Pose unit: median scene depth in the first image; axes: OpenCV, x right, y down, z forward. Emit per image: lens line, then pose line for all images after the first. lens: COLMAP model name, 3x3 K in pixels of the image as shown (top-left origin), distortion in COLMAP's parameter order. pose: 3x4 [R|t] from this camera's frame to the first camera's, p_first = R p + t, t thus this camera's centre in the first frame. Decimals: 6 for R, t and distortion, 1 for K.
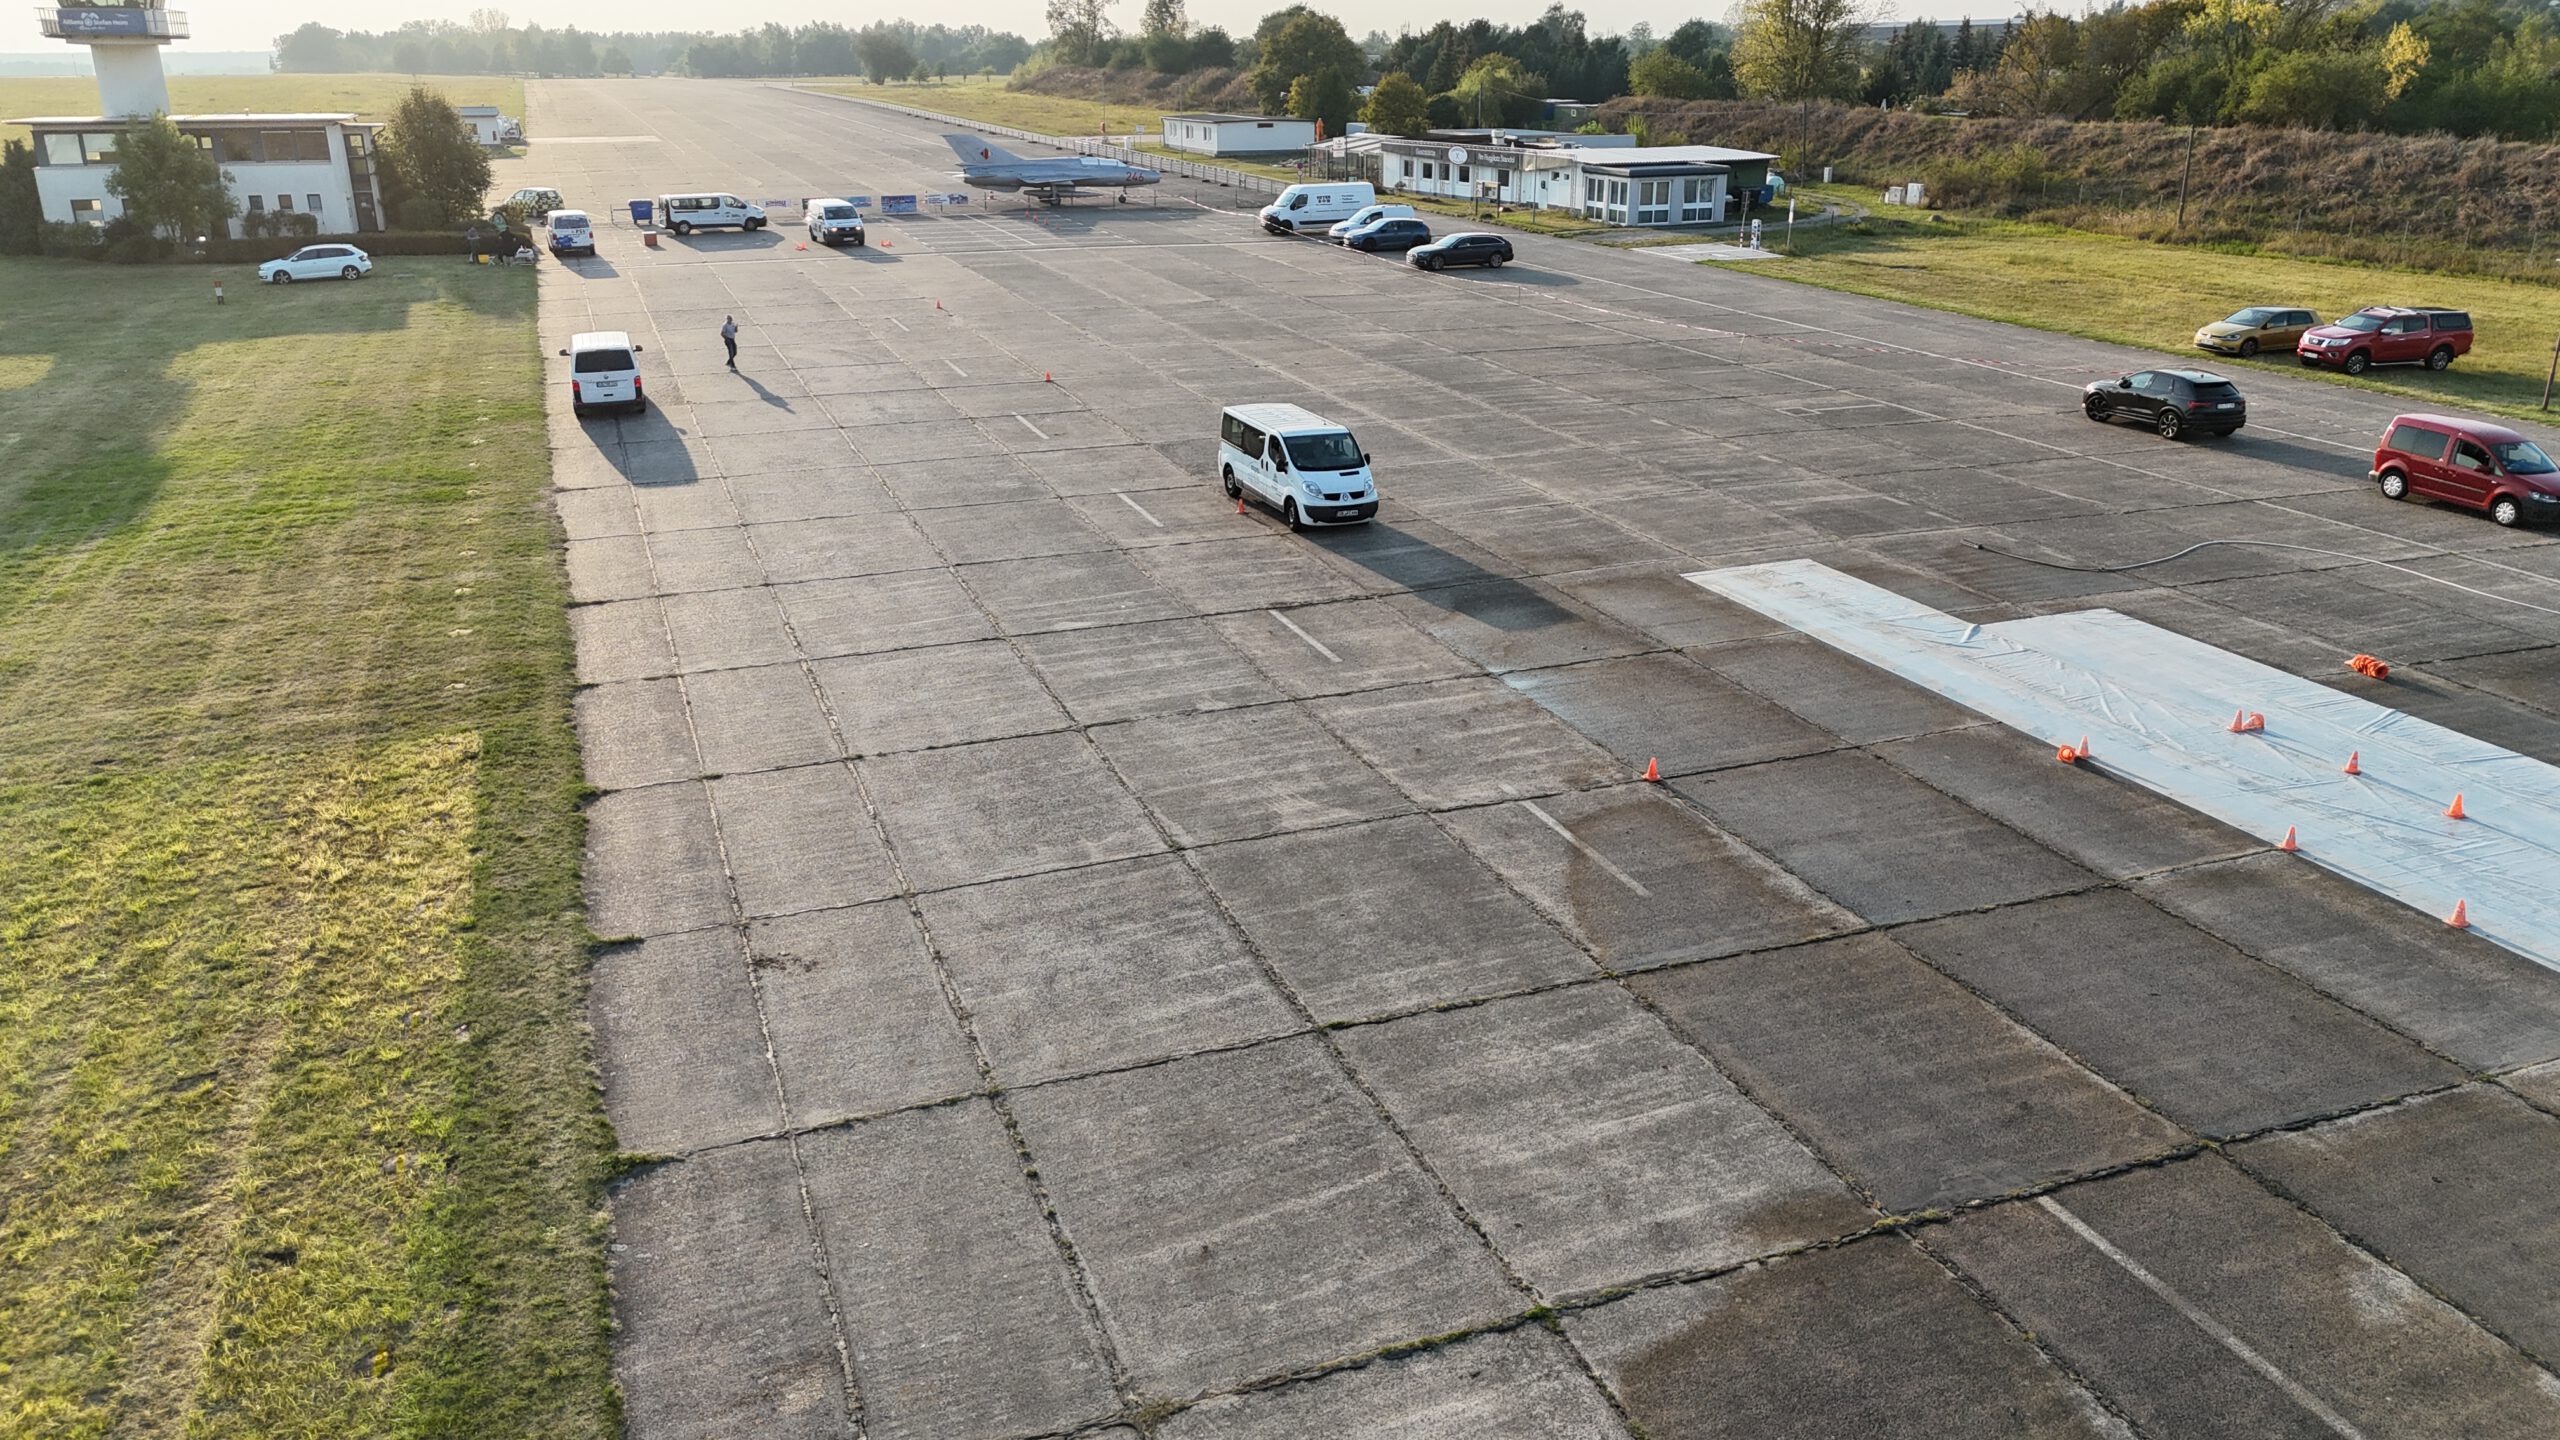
lens RADIAL K [[1874.9, 0, 1274.0], [0, 1874.9, 721.1], [0, 0, 1]] dist [0.071927, -0.068575]
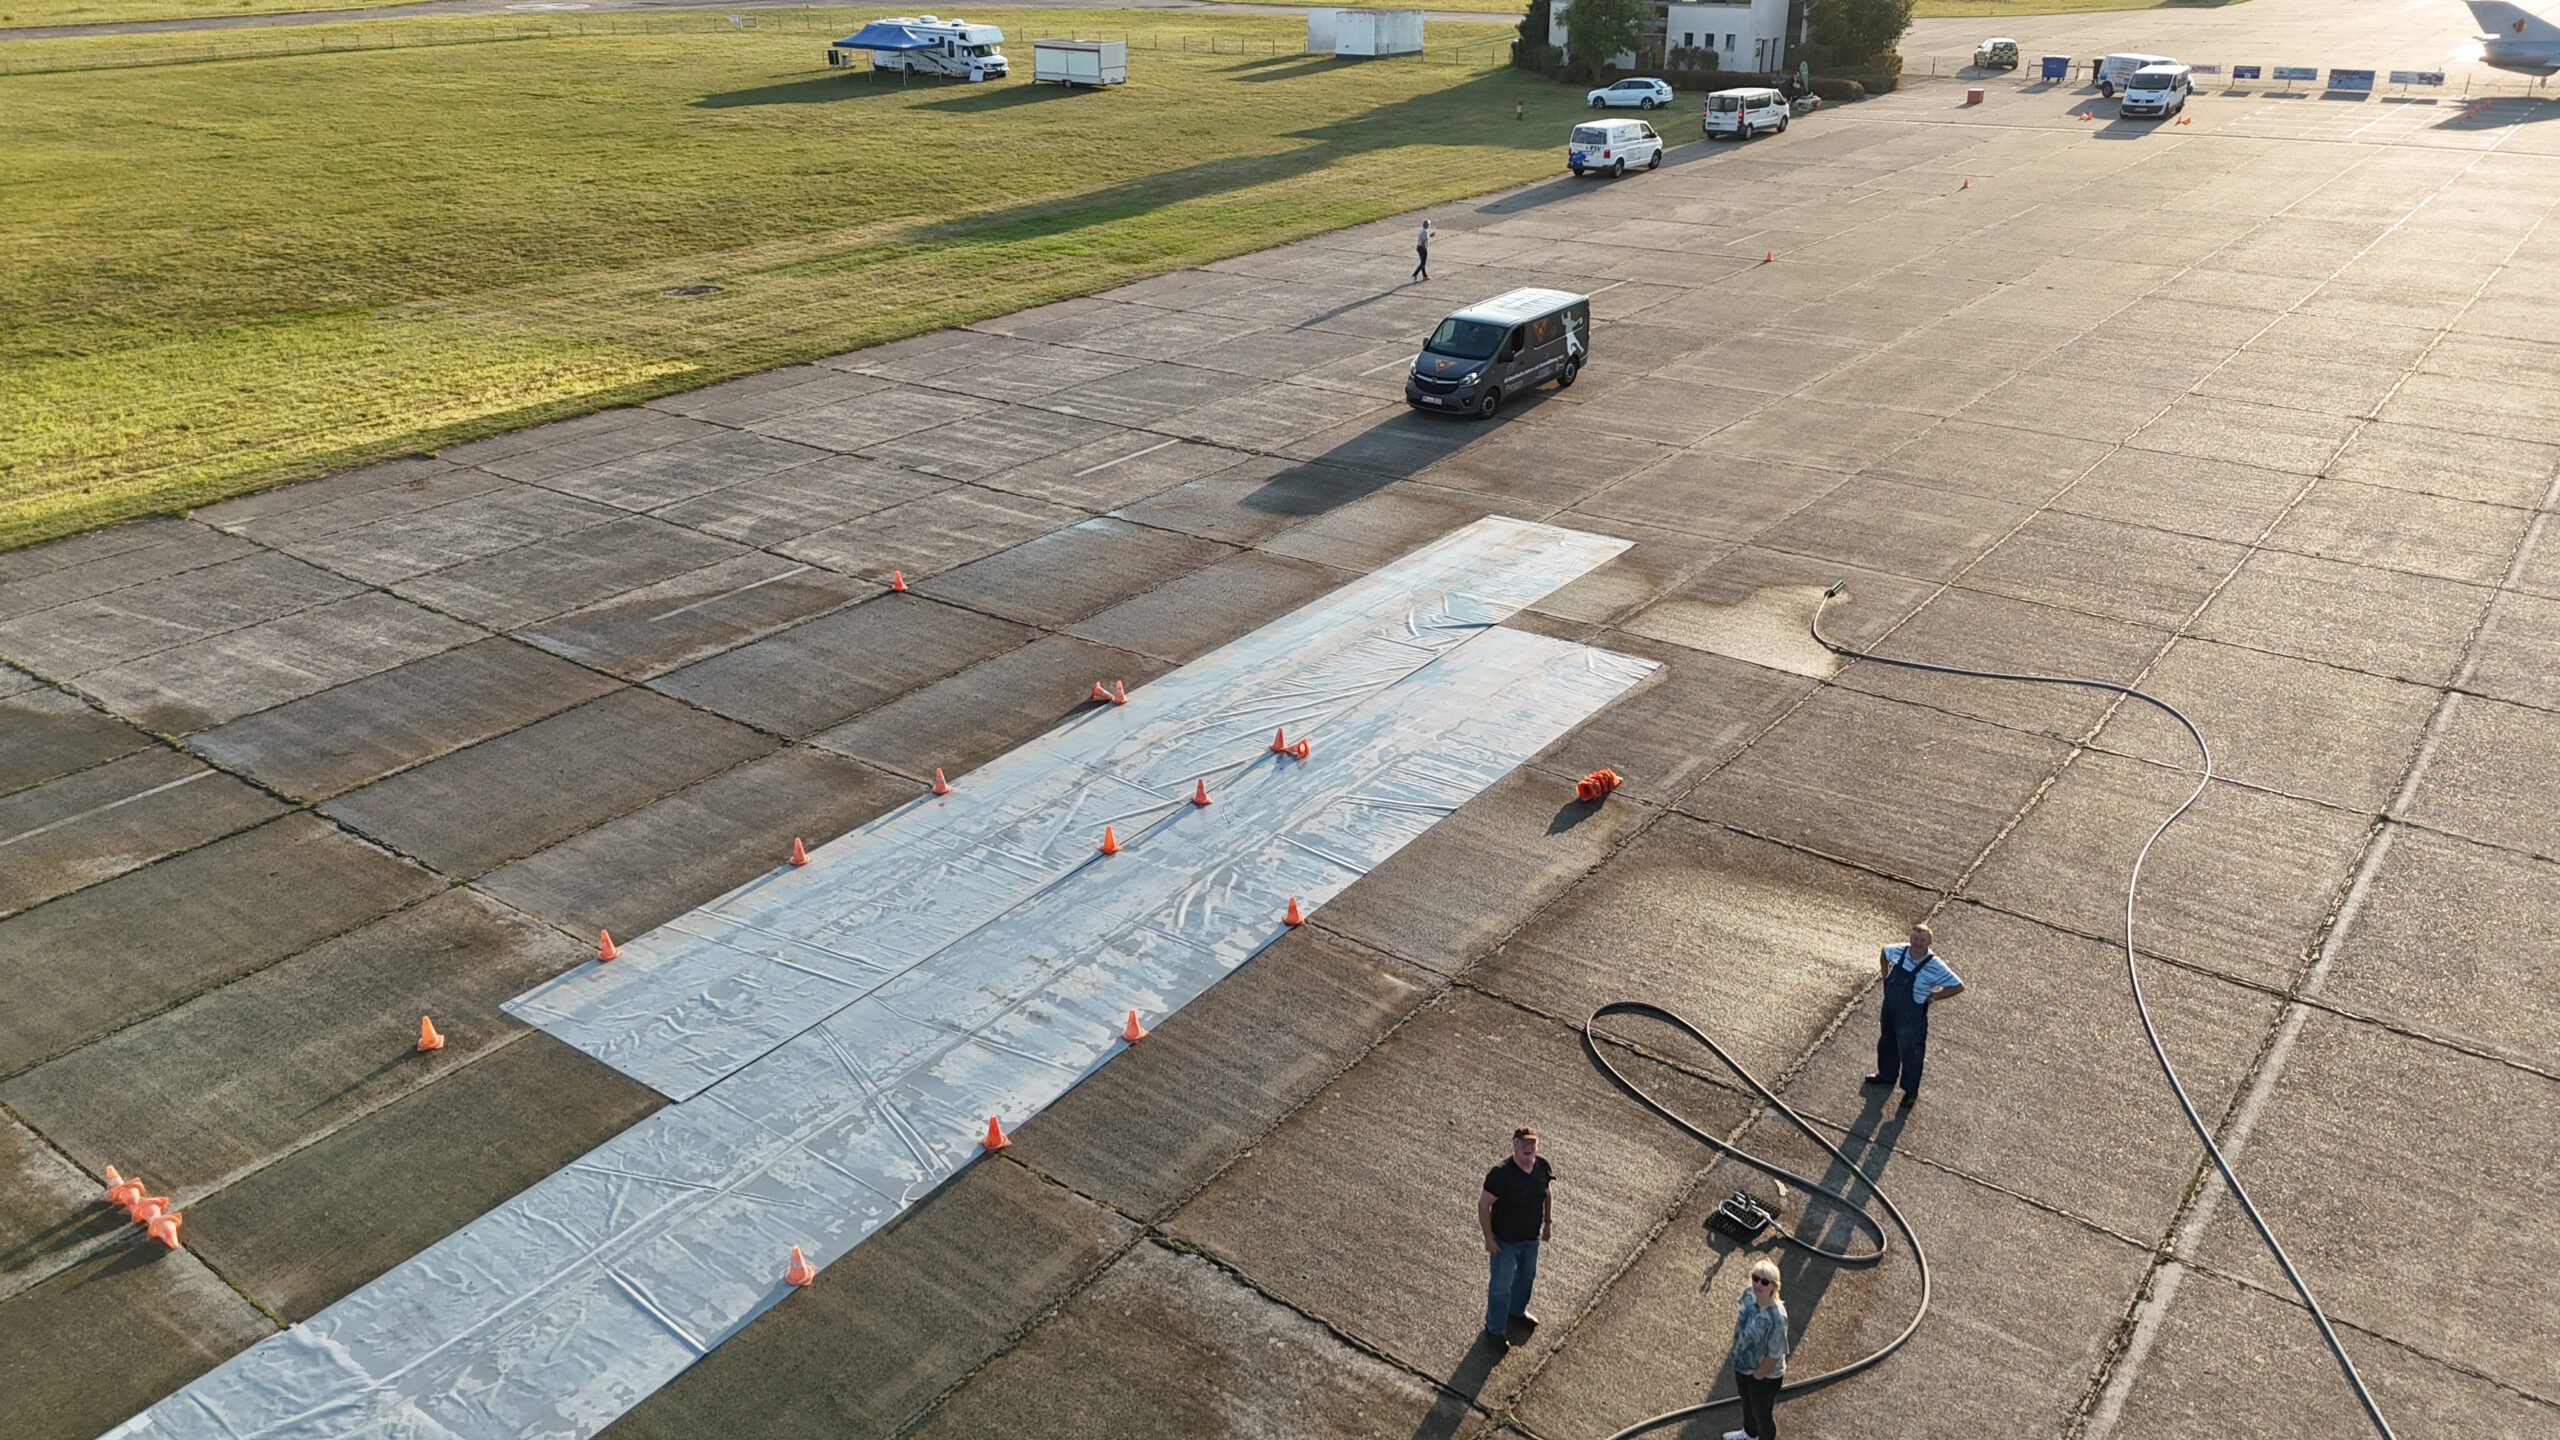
lens RADIAL K [[1909.4, 0, 1273.5], [0, 1909.4, 686.7], [0, 0, 1]] dist [0.053611, -0.039991]
pose [[0.538154, 0.325927, -0.777278, 0.408226], [-0.281423, 0.938766, 0.198797, -0.068773], [0.794475, 0.111760, 0.596924, 0.155800]]
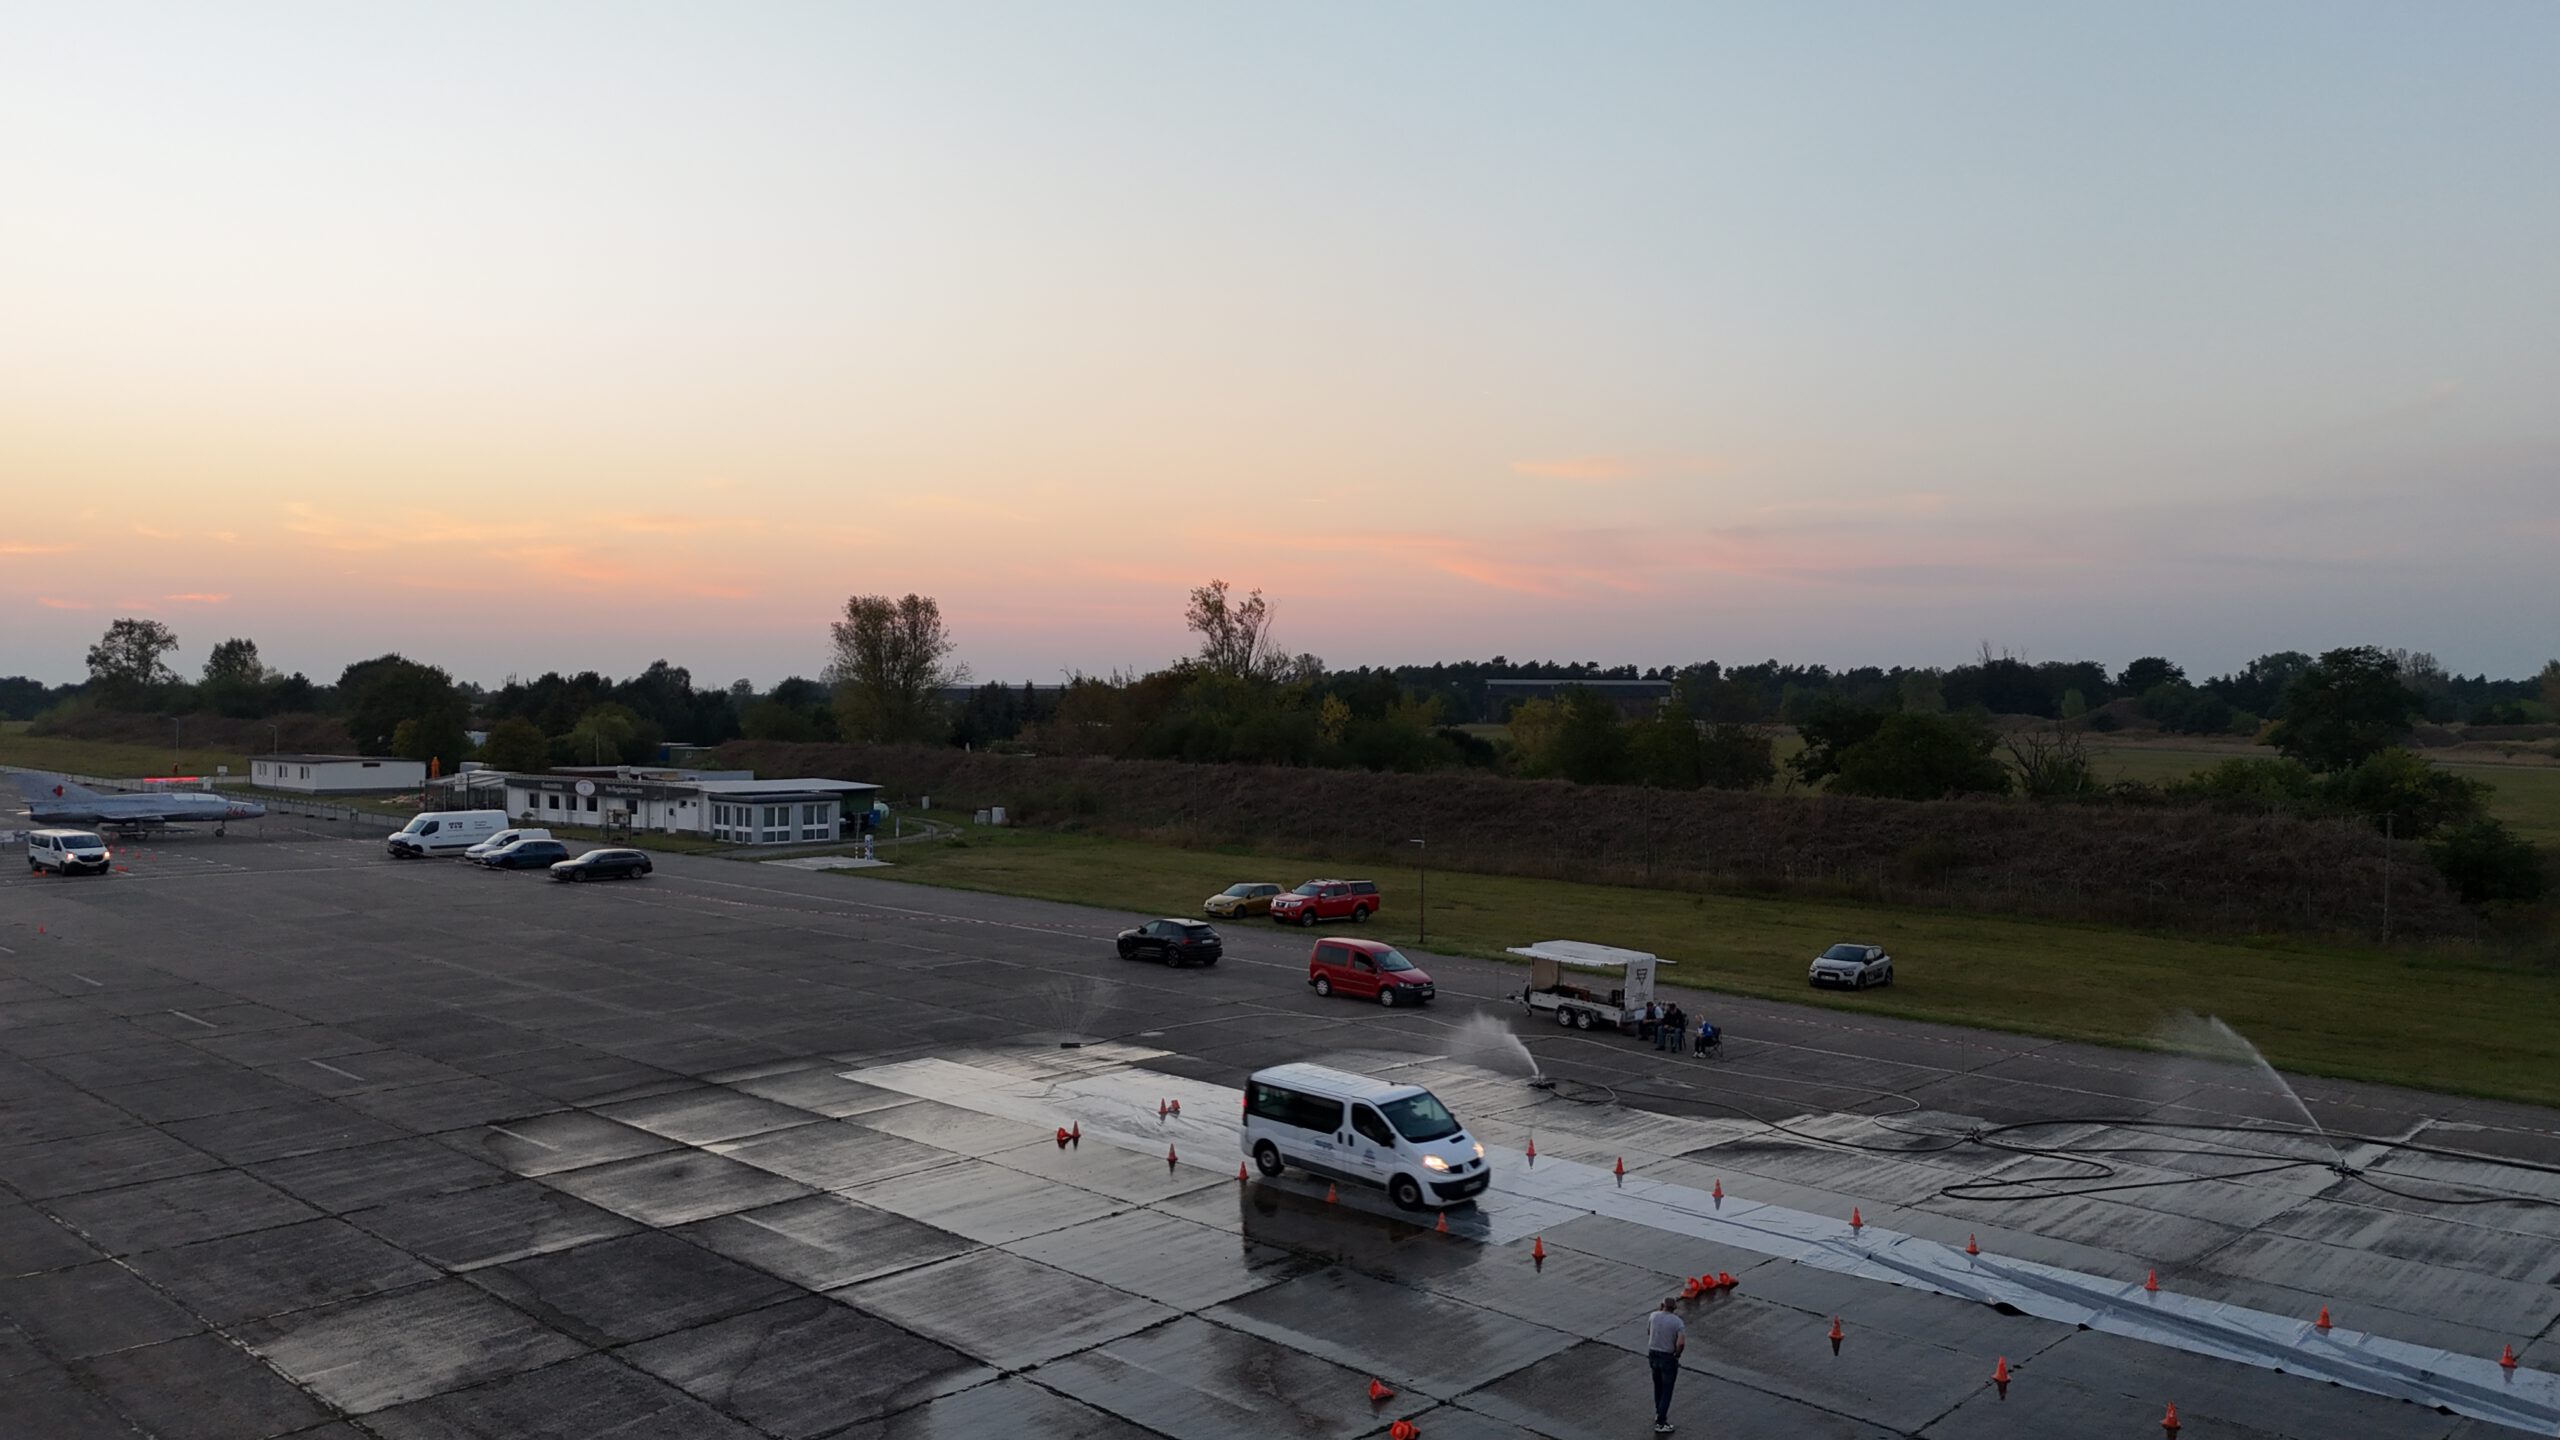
lens RADIAL K [[1866.4, 0, 1280.0], [0, 1866.4, 720.0], [0, 0, 1]] dist [0.083028, -0.081725]
pose [[0.895879, 0.008300, 0.444221, -0.036100], [0.137430, 0.945615, -0.294830, 0.049481], [-0.422509, 0.325182, 0.846016, -0.125237]]
